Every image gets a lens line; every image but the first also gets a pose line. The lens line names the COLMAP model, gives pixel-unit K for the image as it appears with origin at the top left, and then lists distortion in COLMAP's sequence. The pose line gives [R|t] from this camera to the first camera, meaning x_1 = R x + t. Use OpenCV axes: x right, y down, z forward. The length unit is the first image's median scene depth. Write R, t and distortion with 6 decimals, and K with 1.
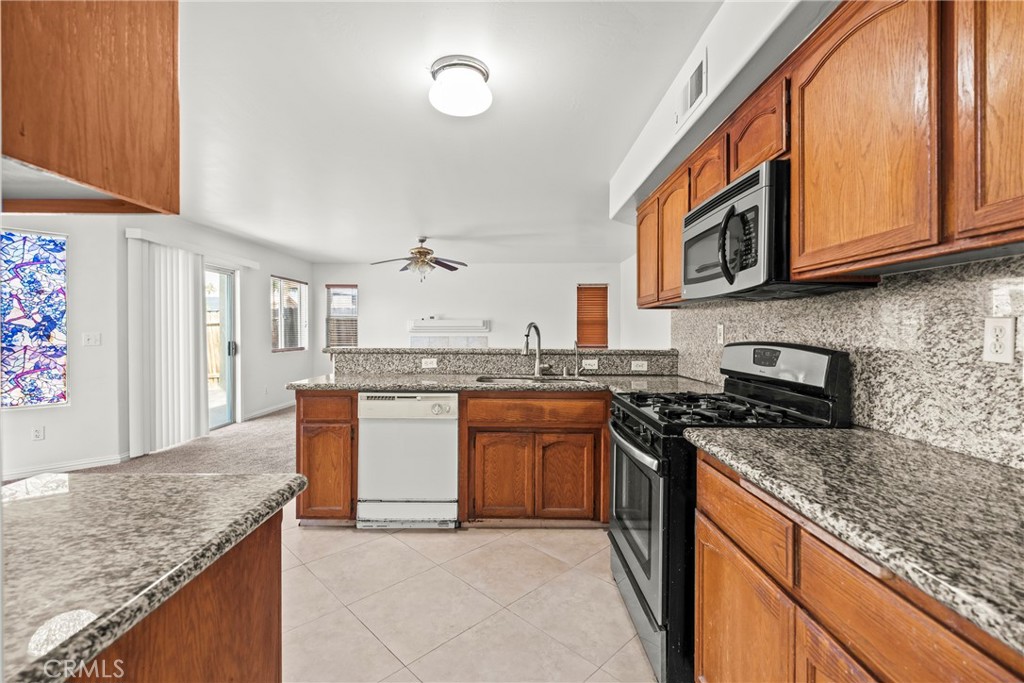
lens RADIAL K [[453.4, 0, 517.3], [0, 453.4, 334.4], [0, 0, 1]] dist [0.004851, -0.005329]
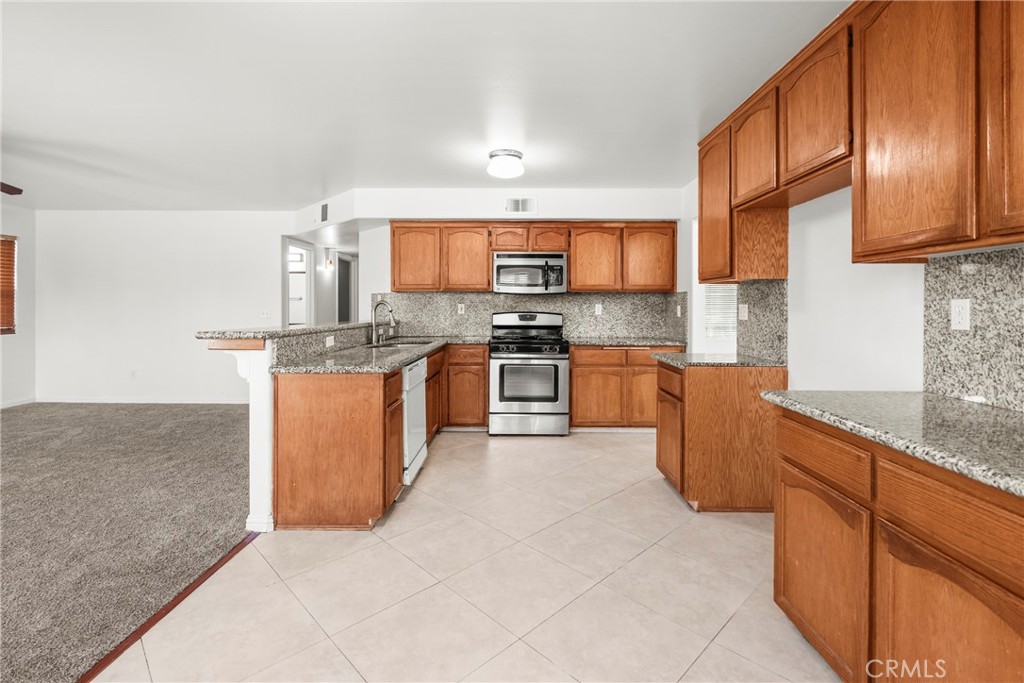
lens RADIAL K [[453.4, 0, 517.2], [0, 453.4, 310.4], [0, 0, 1]] dist [0.004851, -0.005329]
pose [[0.003397, -0.010658, 0.999937, -1.011268], [0.005717, 0.999927, 0.010638, -0.009057], [-0.999978, 0.005681, 0.003458, 0.529188]]
